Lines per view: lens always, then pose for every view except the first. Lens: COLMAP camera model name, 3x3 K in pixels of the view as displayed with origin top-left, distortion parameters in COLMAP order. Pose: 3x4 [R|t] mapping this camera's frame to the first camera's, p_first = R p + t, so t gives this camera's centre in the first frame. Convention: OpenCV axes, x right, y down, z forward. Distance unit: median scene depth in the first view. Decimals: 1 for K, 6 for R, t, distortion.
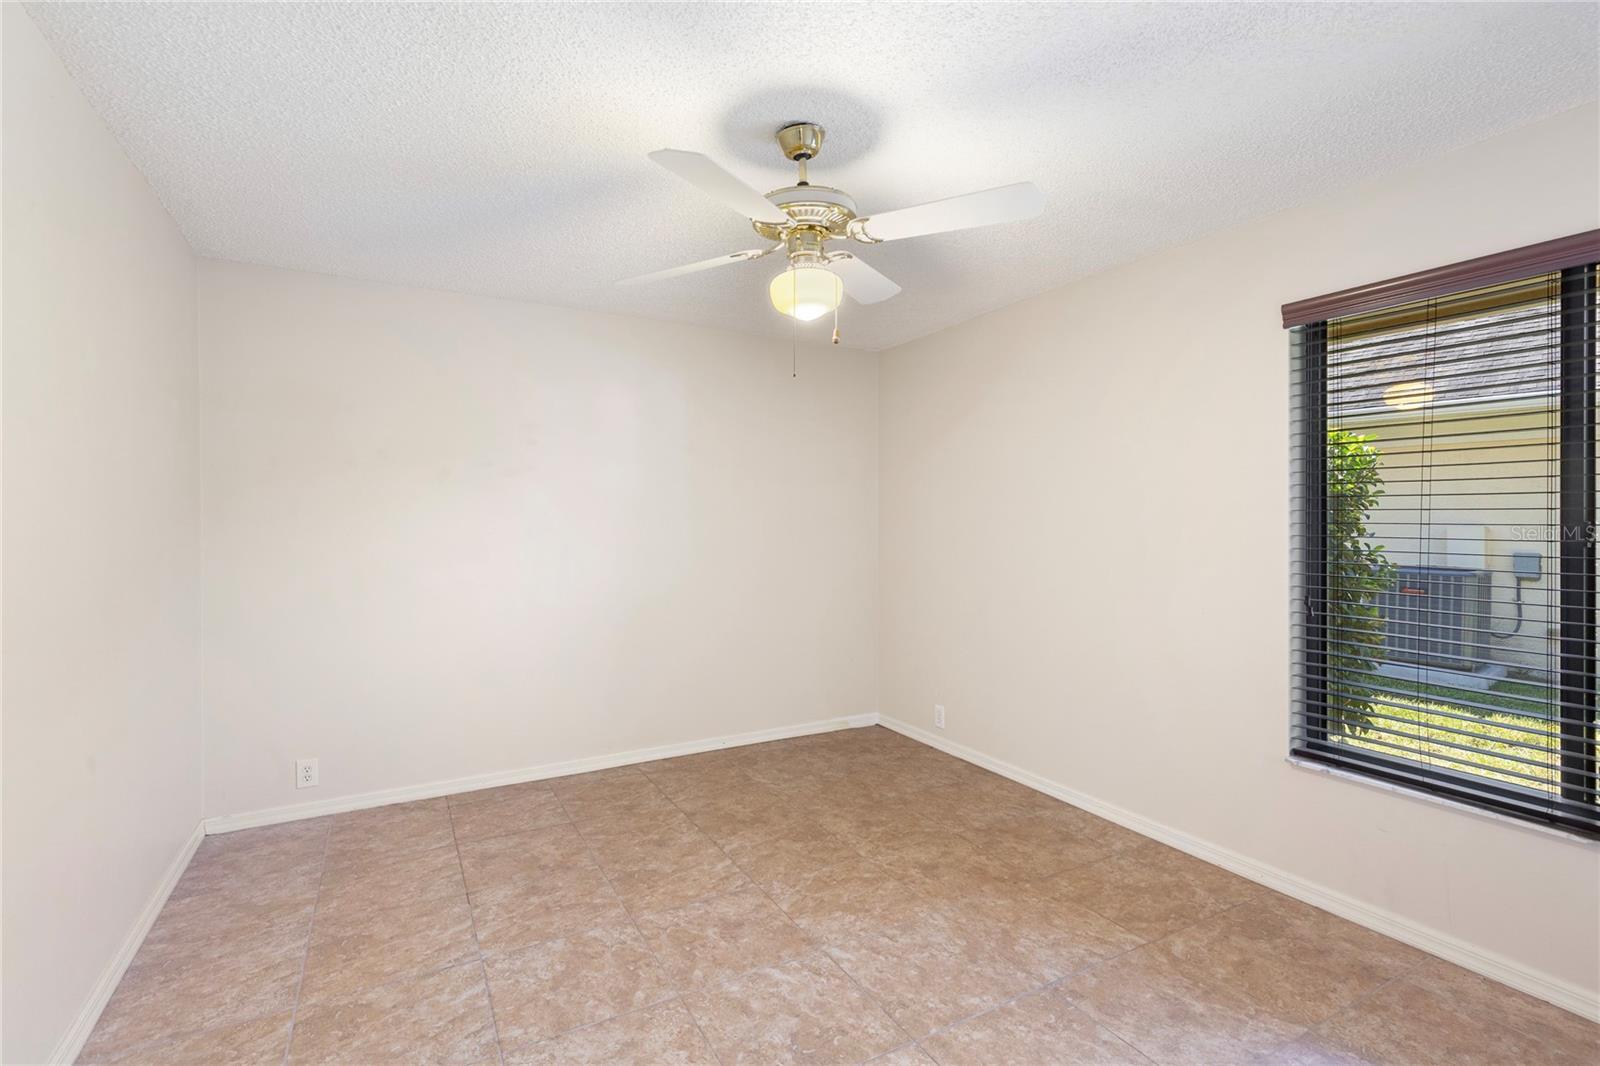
lens RADIAL K [[733.2, 0, 789.6], [0, 733.2, 516.9], [0, 0, 1]] dist [0.010881, -0.002324]
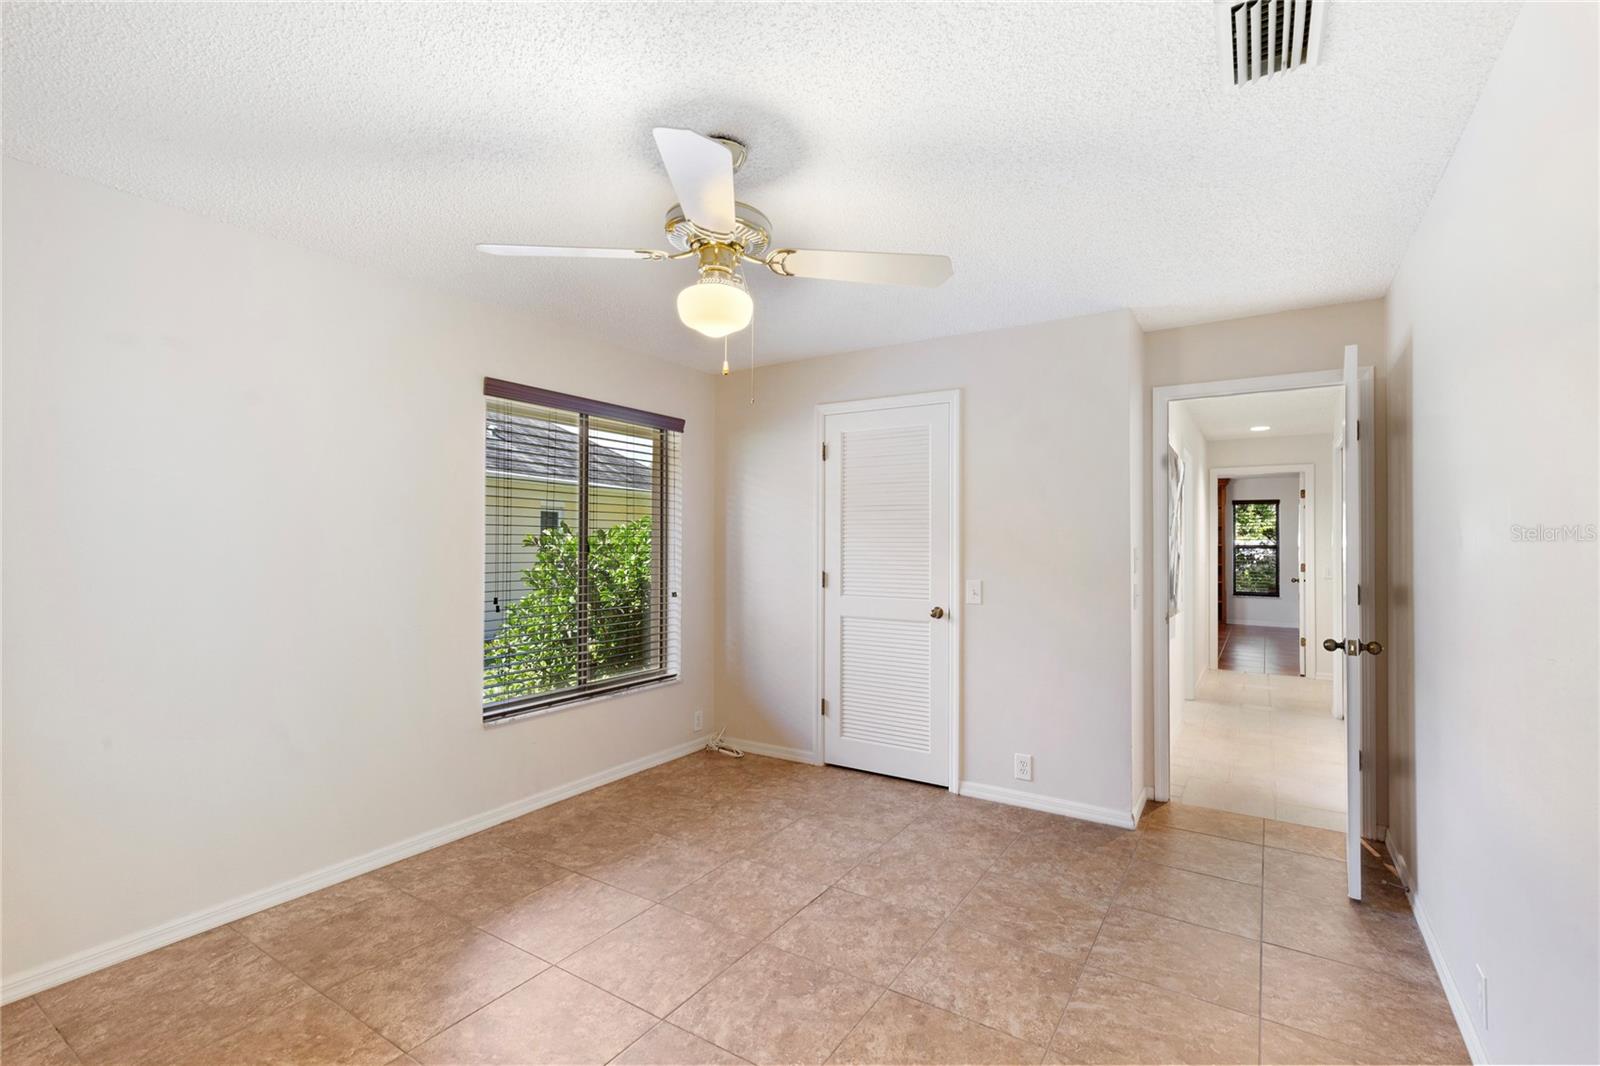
lens RADIAL K [[733.2, 0, 792.7], [0, 733.2, 538.9], [0, 0, 1]] dist [0.010881, -0.002324]
pose [[-0.473961, 0.002593, 0.880542, -0.718203], [-0.008828, 0.999931, -0.007696, 0.003834], [-0.880501, -0.011421, -0.473906, 1.122685]]
